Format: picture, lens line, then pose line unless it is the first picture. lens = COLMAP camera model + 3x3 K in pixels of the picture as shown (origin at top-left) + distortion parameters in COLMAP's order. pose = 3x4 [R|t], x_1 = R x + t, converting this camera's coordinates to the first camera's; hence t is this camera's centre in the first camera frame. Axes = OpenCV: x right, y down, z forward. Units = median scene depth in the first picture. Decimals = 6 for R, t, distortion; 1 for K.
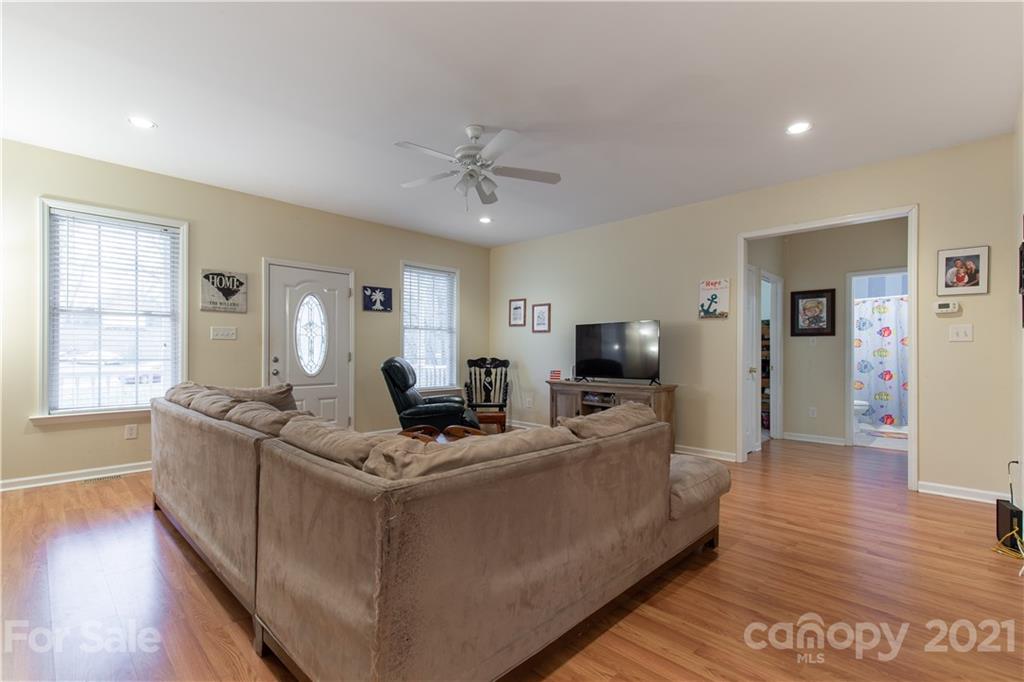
lens RADIAL K [[468.4, 0, 509.0], [0, 468.4, 346.7], [0, 0, 1]] dist [0.001278, 0.000875]
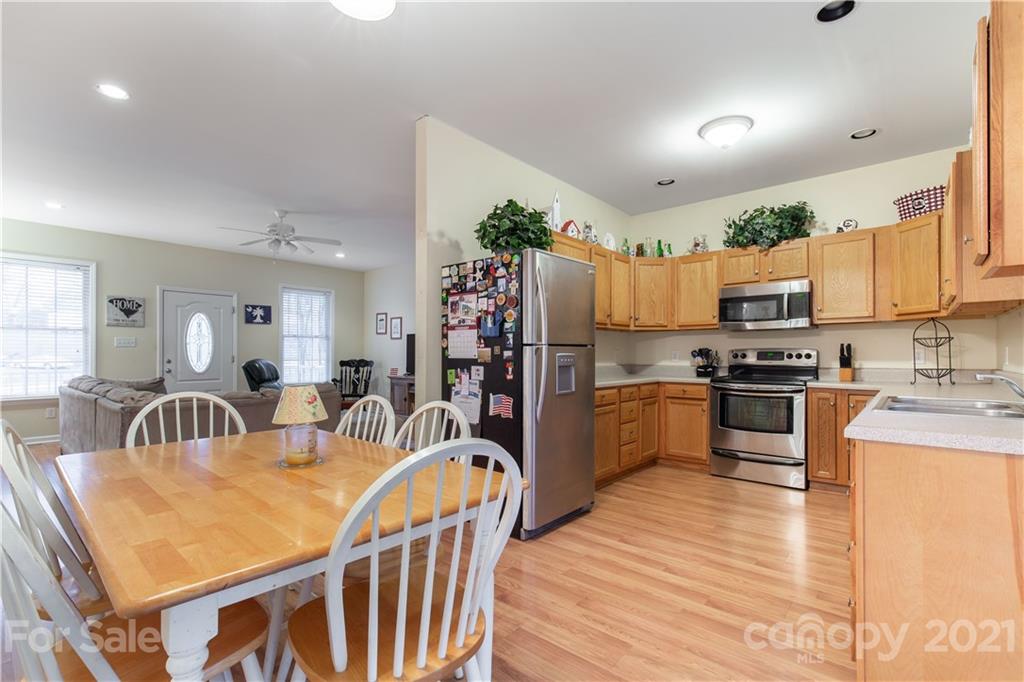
lens RADIAL K [[468.4, 0, 510.4], [0, 468.4, 346.9], [0, 0, 1]] dist [0.001278, 0.000875]
pose [[0.998166, -0.004334, 0.060383, 0.359381], [0.004526, 0.999985, -0.003054, -0.004623], [-0.060369, 0.003321, 0.998171, -0.362432]]
